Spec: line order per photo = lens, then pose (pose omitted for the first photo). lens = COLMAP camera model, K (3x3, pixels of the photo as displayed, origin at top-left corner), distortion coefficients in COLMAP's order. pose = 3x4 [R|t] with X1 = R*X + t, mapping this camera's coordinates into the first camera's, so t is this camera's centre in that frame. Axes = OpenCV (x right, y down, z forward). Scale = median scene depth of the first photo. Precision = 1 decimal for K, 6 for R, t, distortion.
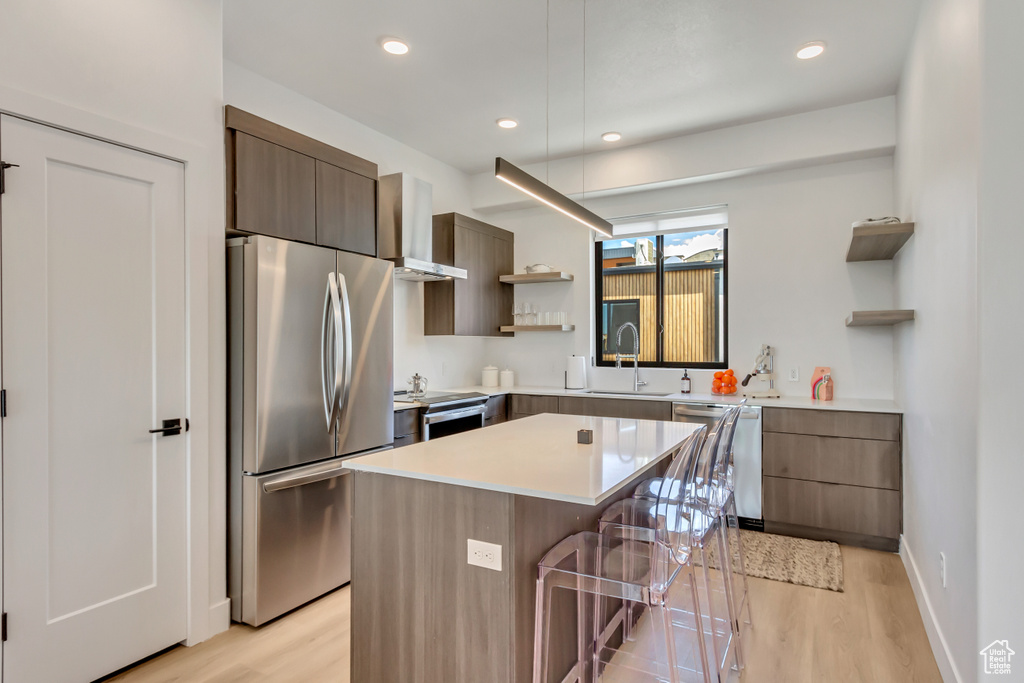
lens RADIAL K [[558.7, 0, 506.6], [0, 558.7, 343.2], [0, 0, 1]] dist [0.004513, 0.000472]
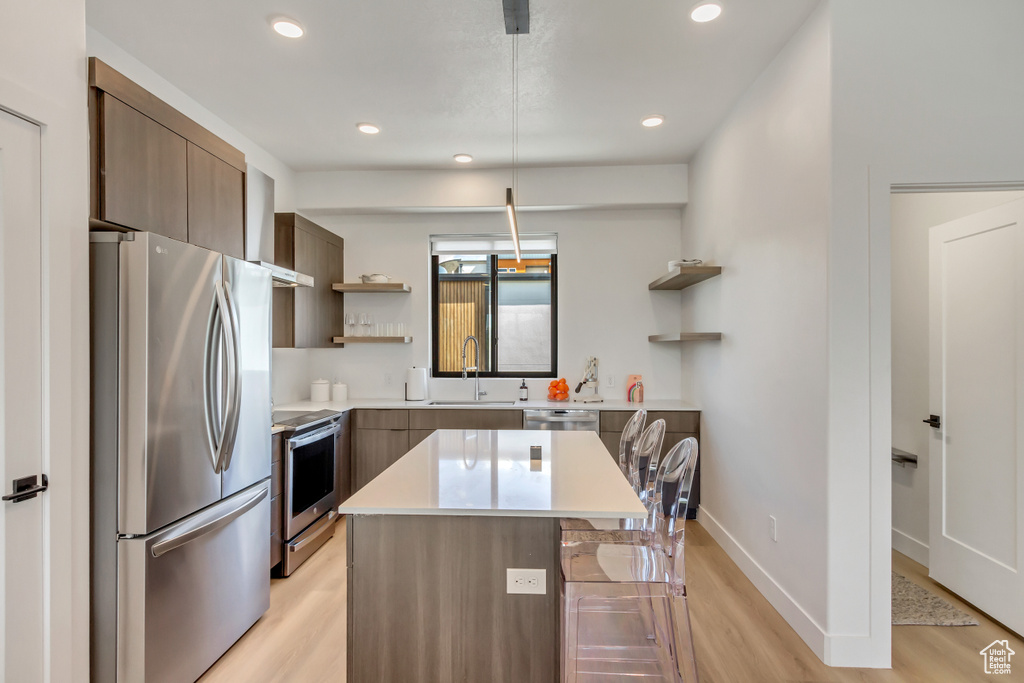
lens RADIAL K [[550.2, 0, 512.0], [0, 550.2, 341.5], [0, 0, 1]] dist [0.002256, 0.000159]
pose [[0.893030, 0.004458, 0.449975, -0.199885], [-0.000793, 0.999965, -0.008333, -0.019138], [-0.449997, 0.007085, 0.893002, 0.044531]]
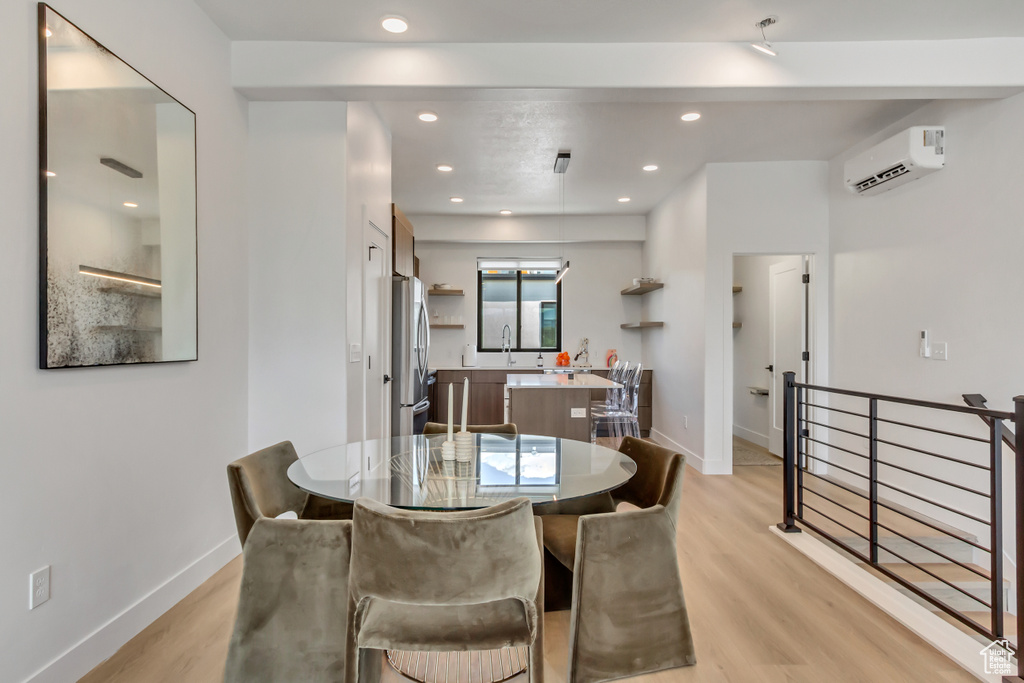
lens RADIAL K [[558.7, 0, 506.6], [0, 558.7, 343.2], [0, 0, 1]] dist [0.004513, 0.000472]
pose [[0.869012, -0.000102, 0.494790, -0.646467], [-0.002302, 0.999988, 0.004248, 0.012407], [-0.494785, -0.004830, 0.869002, -0.450928]]
